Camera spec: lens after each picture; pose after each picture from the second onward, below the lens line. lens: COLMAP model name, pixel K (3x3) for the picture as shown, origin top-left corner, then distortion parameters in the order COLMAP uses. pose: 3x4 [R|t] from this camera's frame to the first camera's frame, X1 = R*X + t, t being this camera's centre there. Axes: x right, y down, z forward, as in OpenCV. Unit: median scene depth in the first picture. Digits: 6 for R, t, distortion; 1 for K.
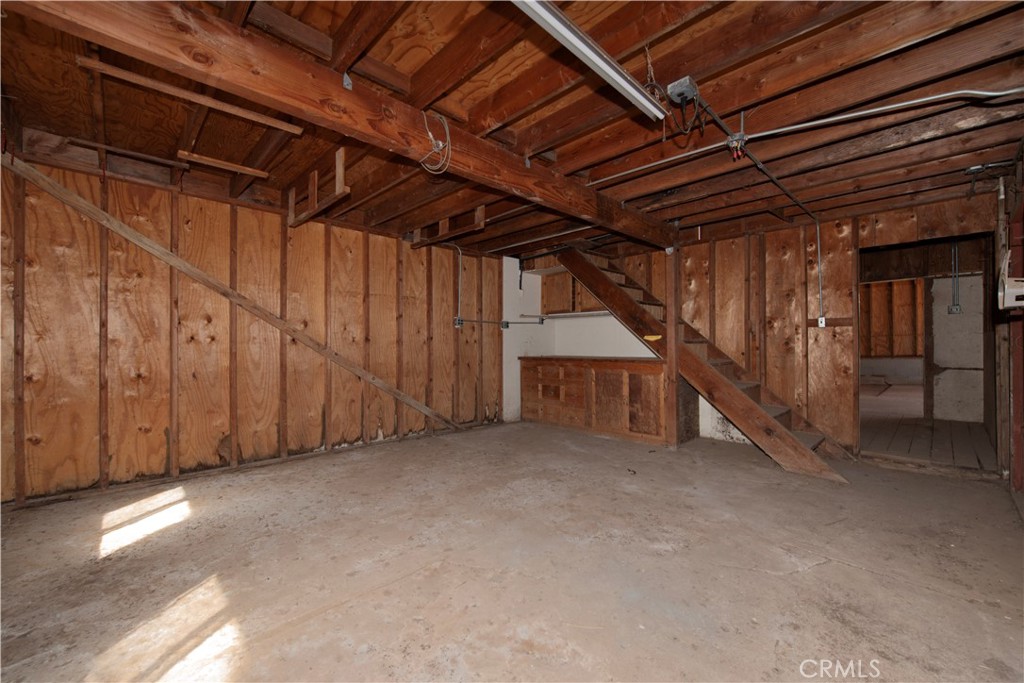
lens RADIAL K [[419.5, 0, 512.0], [0, 419.5, 341.5], [0, 0, 1]] dist [-0.015292, -0.000325]
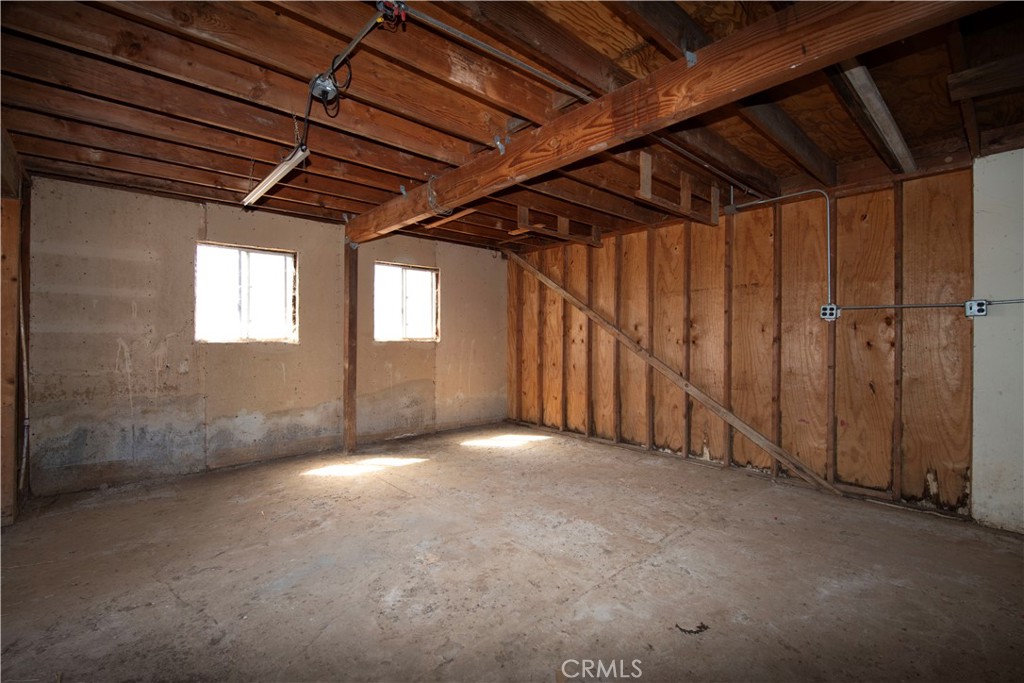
lens RADIAL K [[463.8, 0, 512.0], [0, 463.8, 341.5], [0, 0, 1]] dist [-0.013098, 0.000338]
pose [[-0.062831, 0.001929, -0.998022, 0.814008], [-0.004327, 0.999988, 0.002206, -0.005698], [0.998015, 0.004457, -0.062822, 0.841480]]
